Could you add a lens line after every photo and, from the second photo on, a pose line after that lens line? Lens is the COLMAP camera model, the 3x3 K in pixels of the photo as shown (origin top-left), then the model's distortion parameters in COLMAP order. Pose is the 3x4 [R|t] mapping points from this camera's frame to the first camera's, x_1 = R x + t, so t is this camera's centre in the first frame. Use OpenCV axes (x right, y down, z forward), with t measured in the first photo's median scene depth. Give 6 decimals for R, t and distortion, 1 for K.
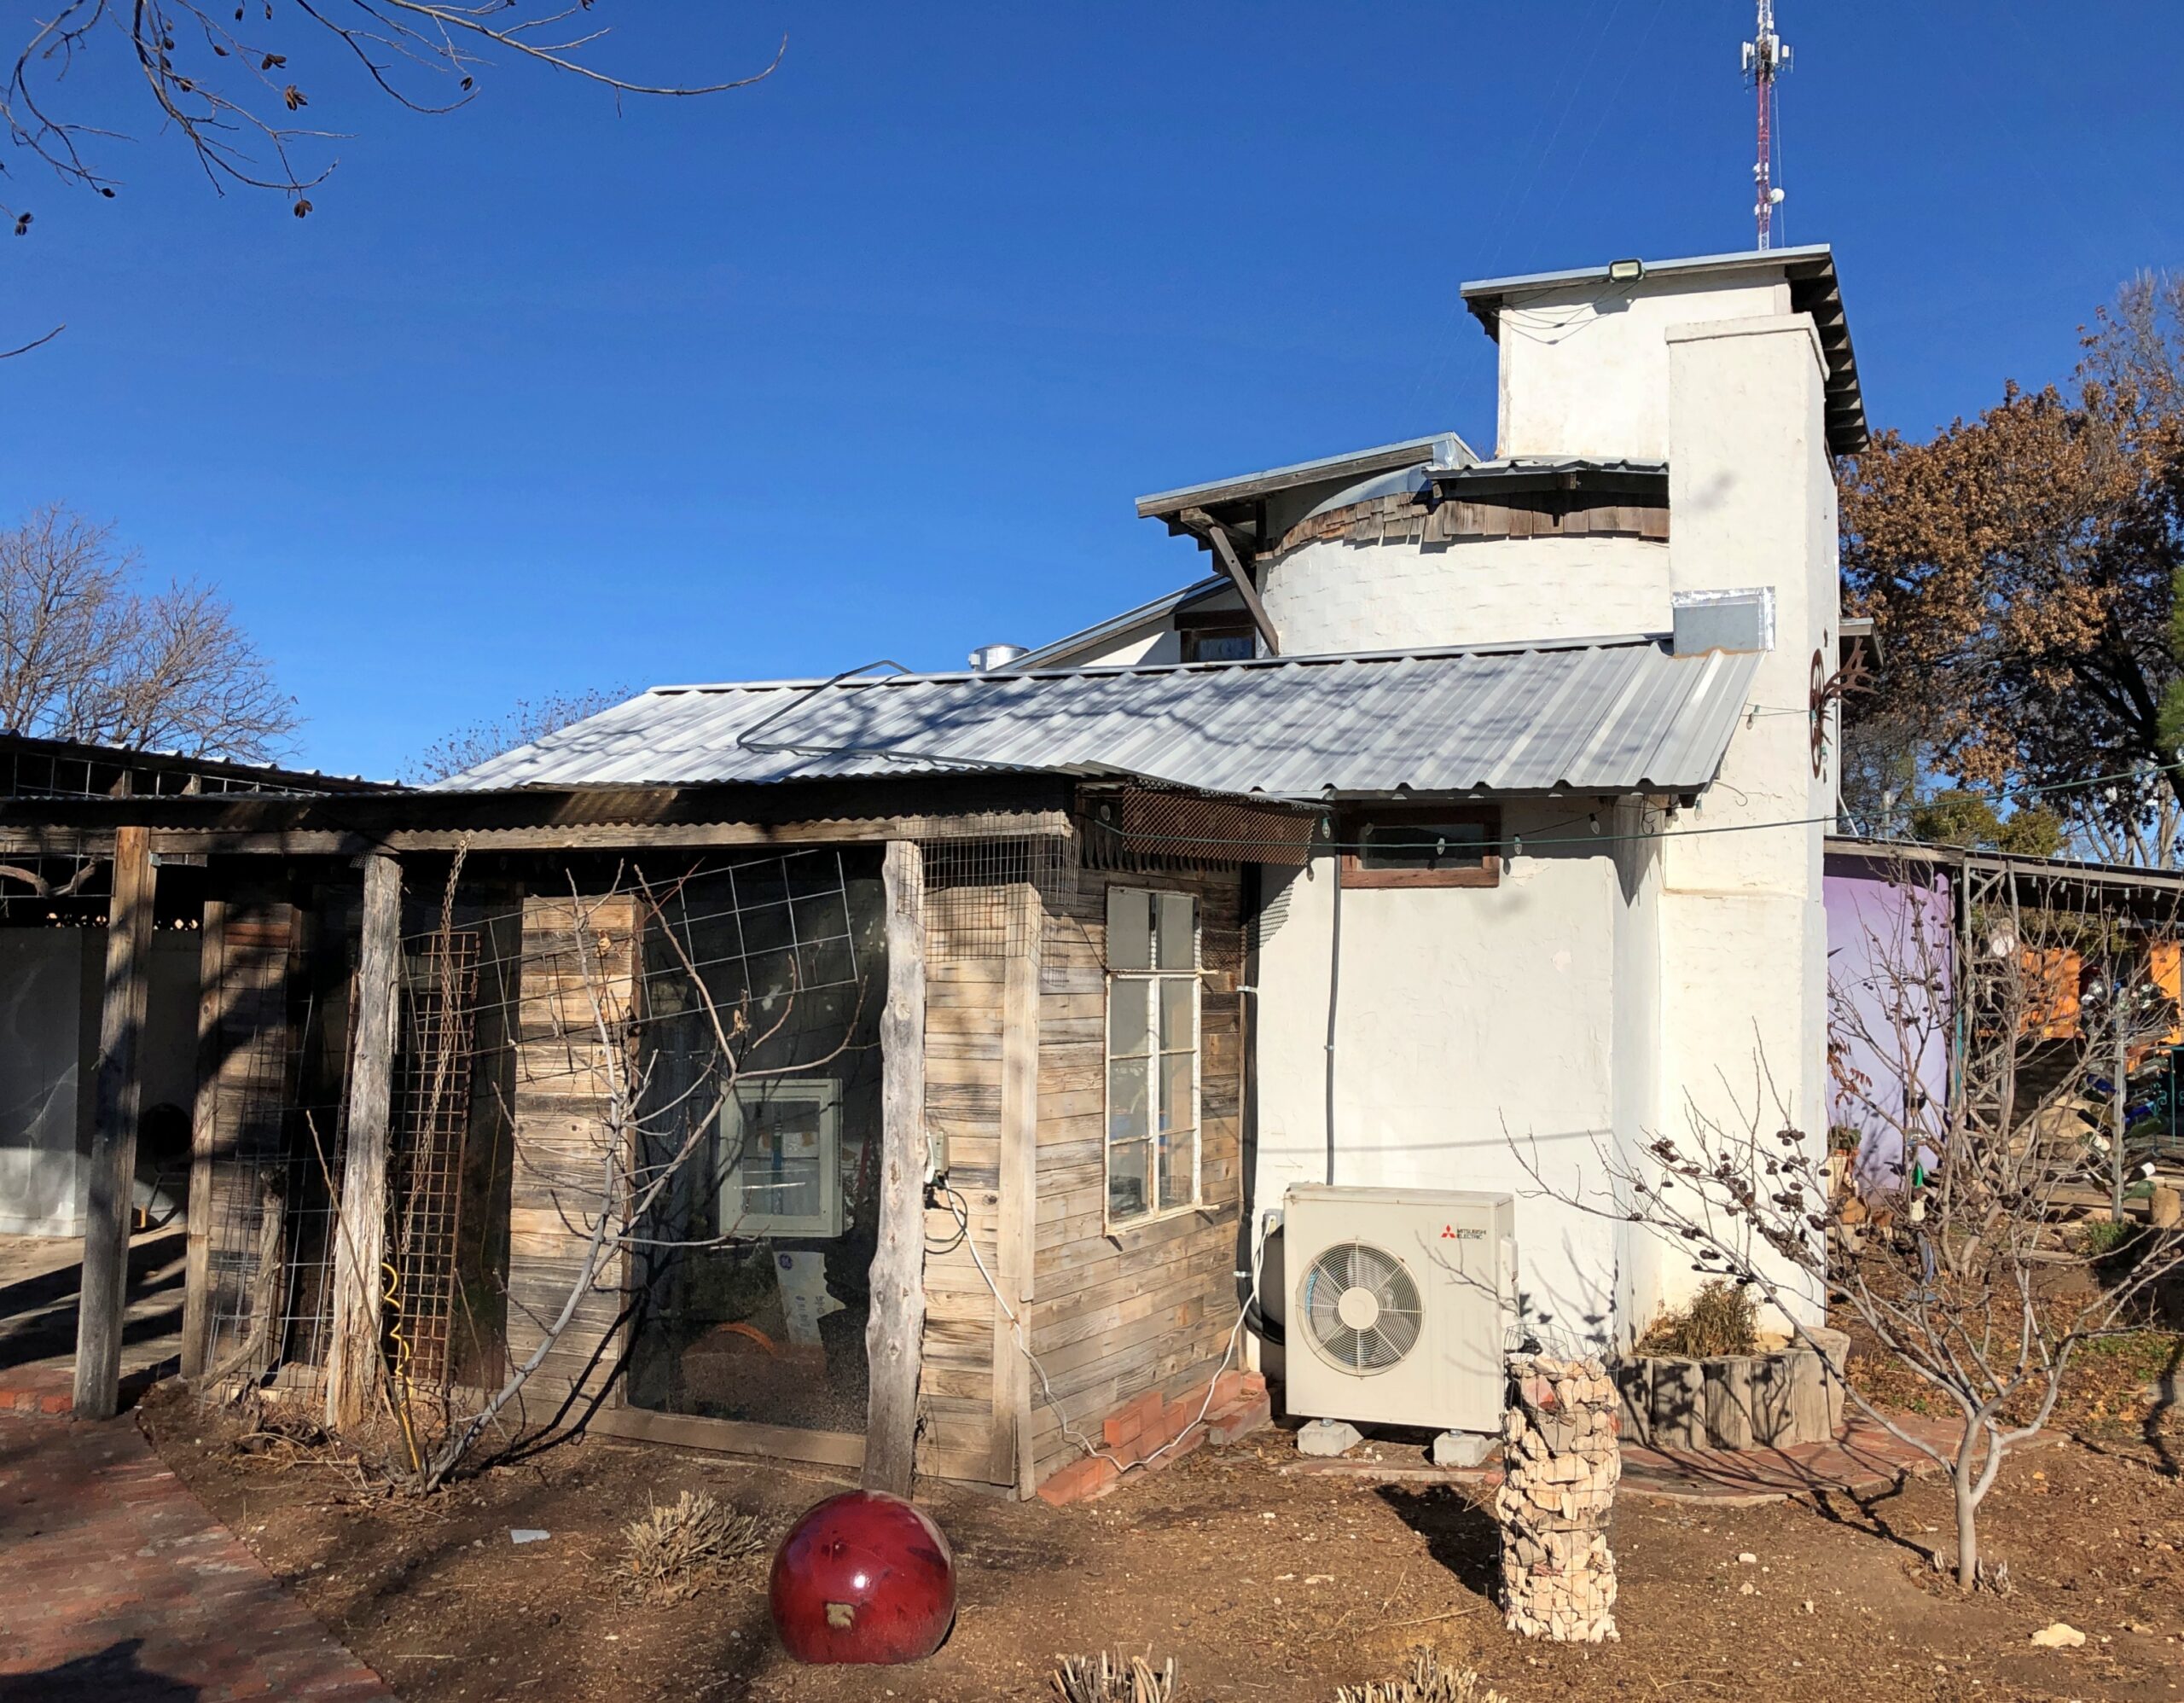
lens RADIAL K [[2102.2, 0, 1058.6], [0, 2102.2, 877.2], [0, 0, 1]] dist [0.017278, 0.000000]
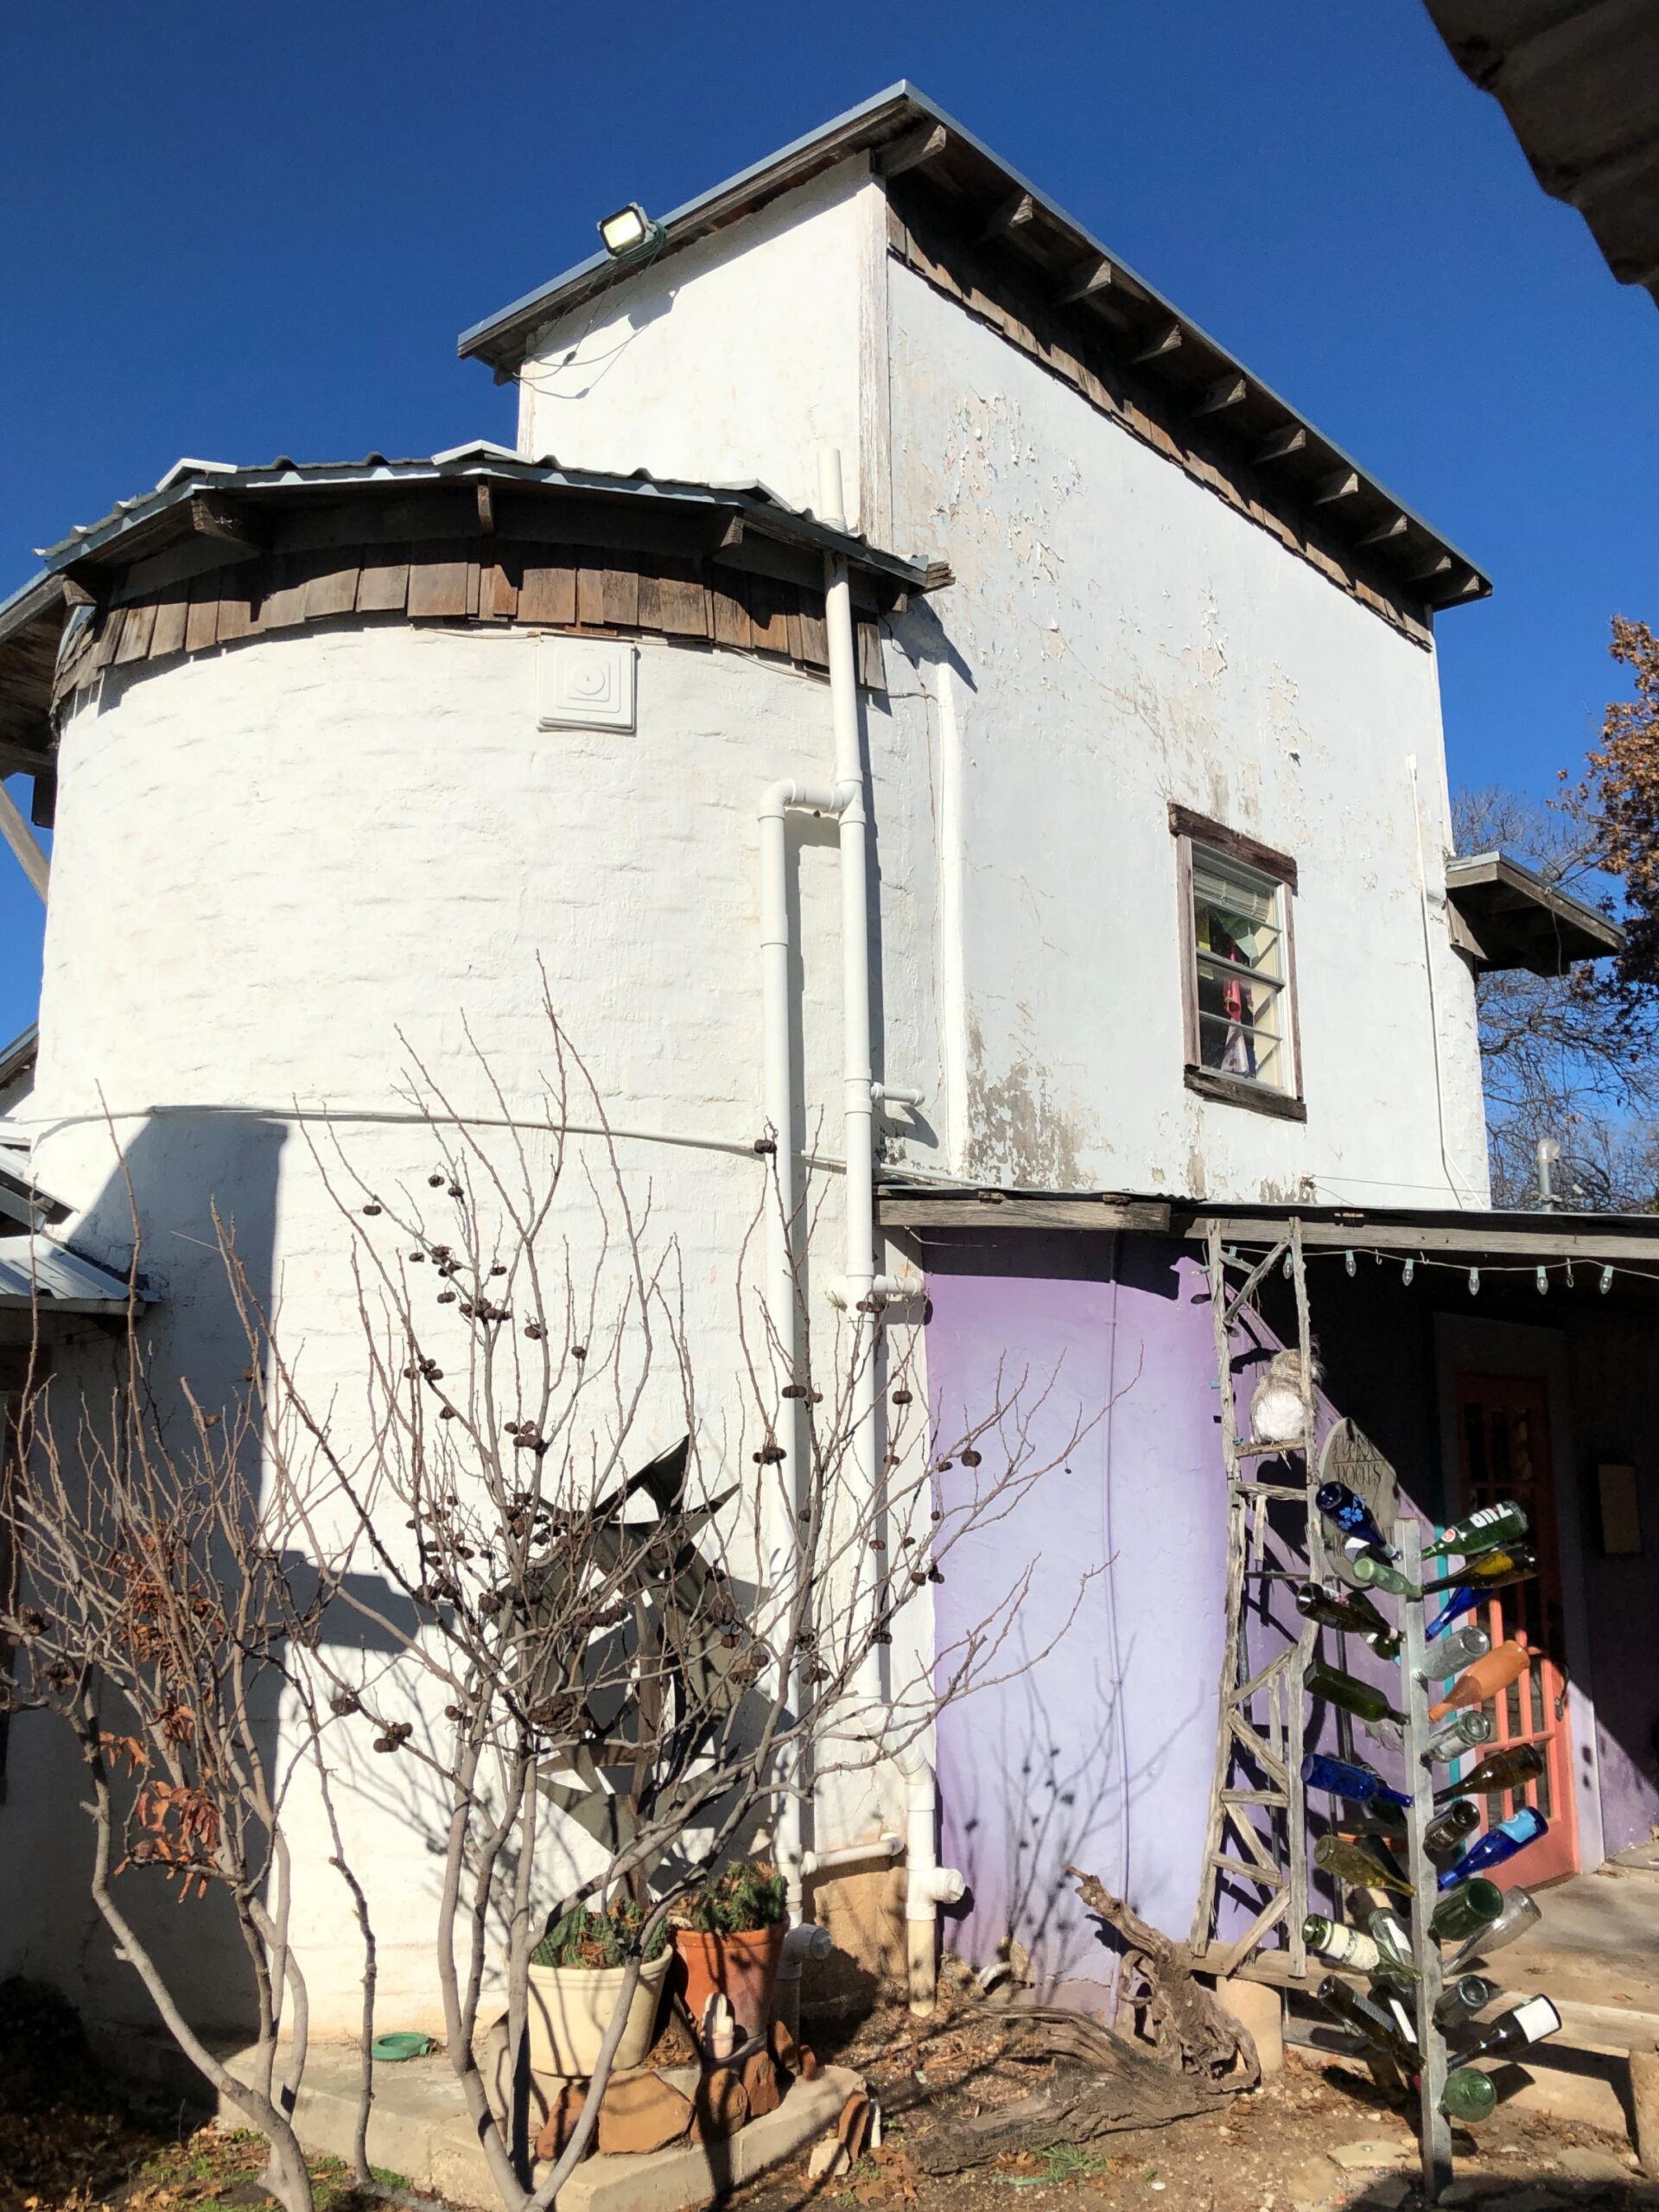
lens RADIAL K [[1930.7, 0, 840.8], [0, 1930.7, 1092.4], [0, 0, 1]] dist [0.016231, -0.025596]
pose [[0.954296, -0.078858, -0.288272, 0.502056], [0.037608, 0.988580, -0.145930, 0.022599], [0.296488, 0.128419, 0.946363, 0.607497]]
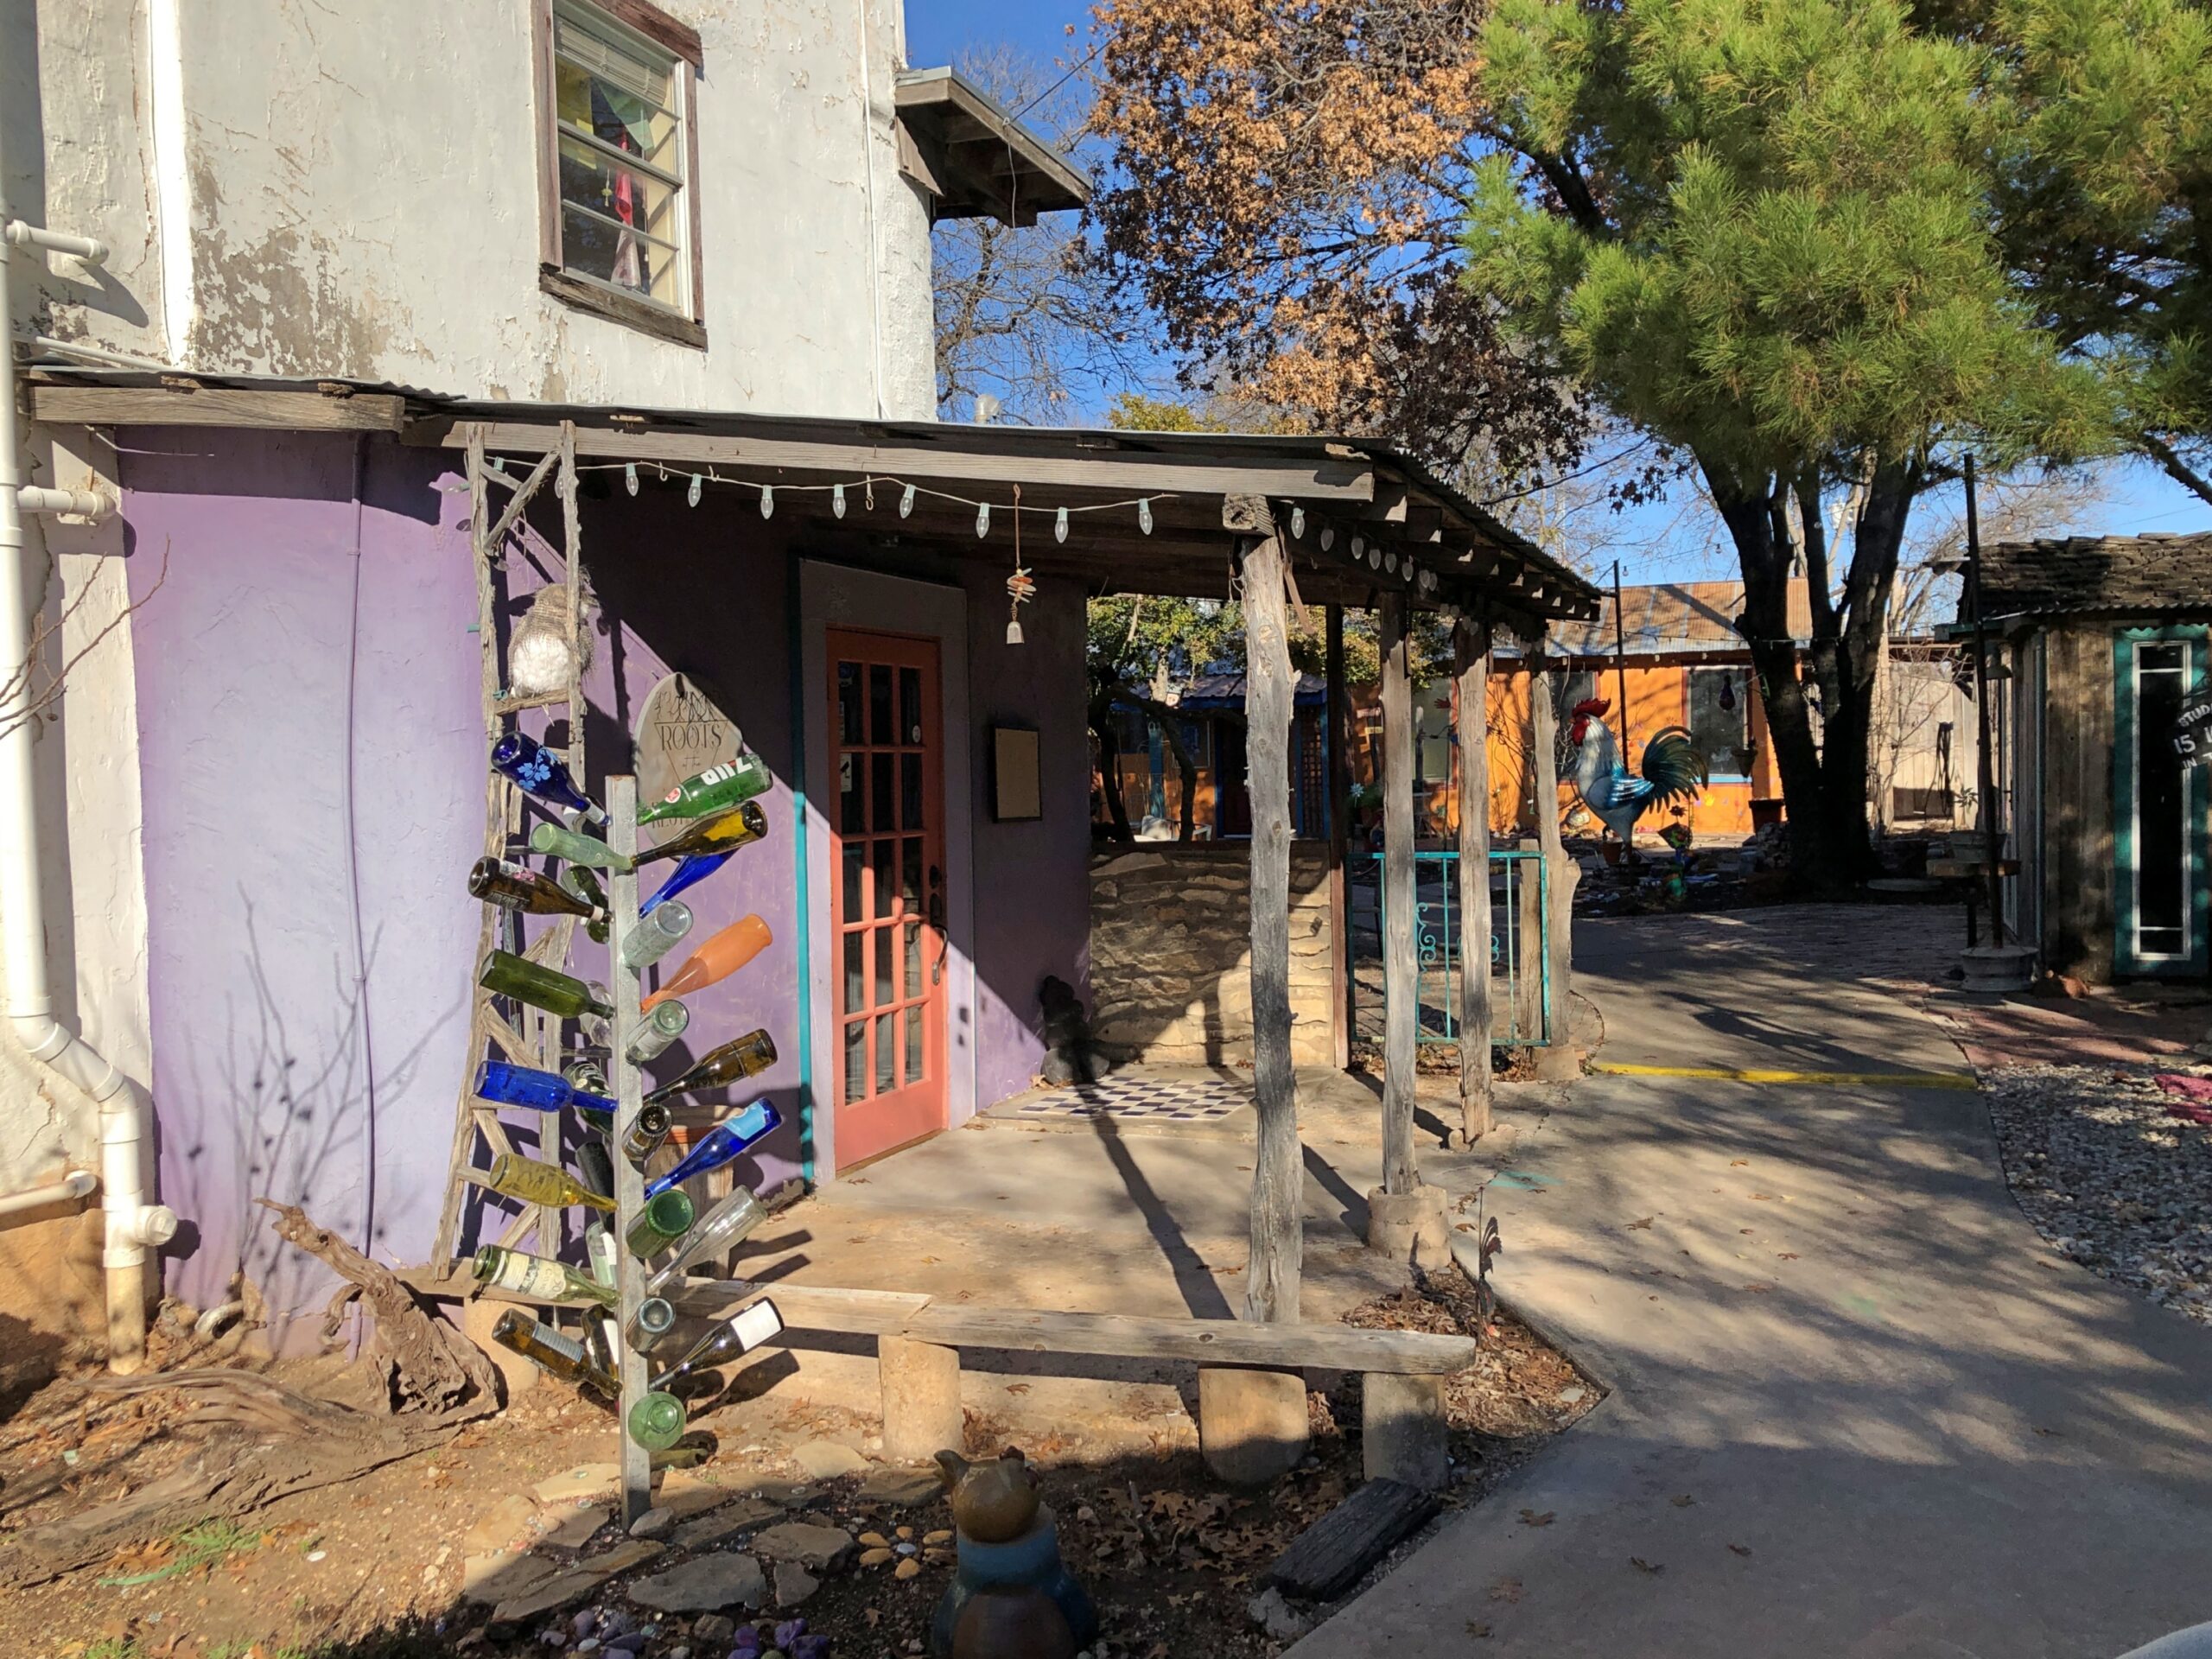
lens RADIAL K [[1930.7, 0, 1099.5], [0, 1930.7, 834.7], [0, 0, 1]] dist [0.016231, -0.025596]
pose [[0.997434, -0.040693, 0.058896, 0.544500], [0.034527, 0.994169, 0.102160, 0.032960], [-0.062709, -0.099865, 0.993023, 0.687220]]
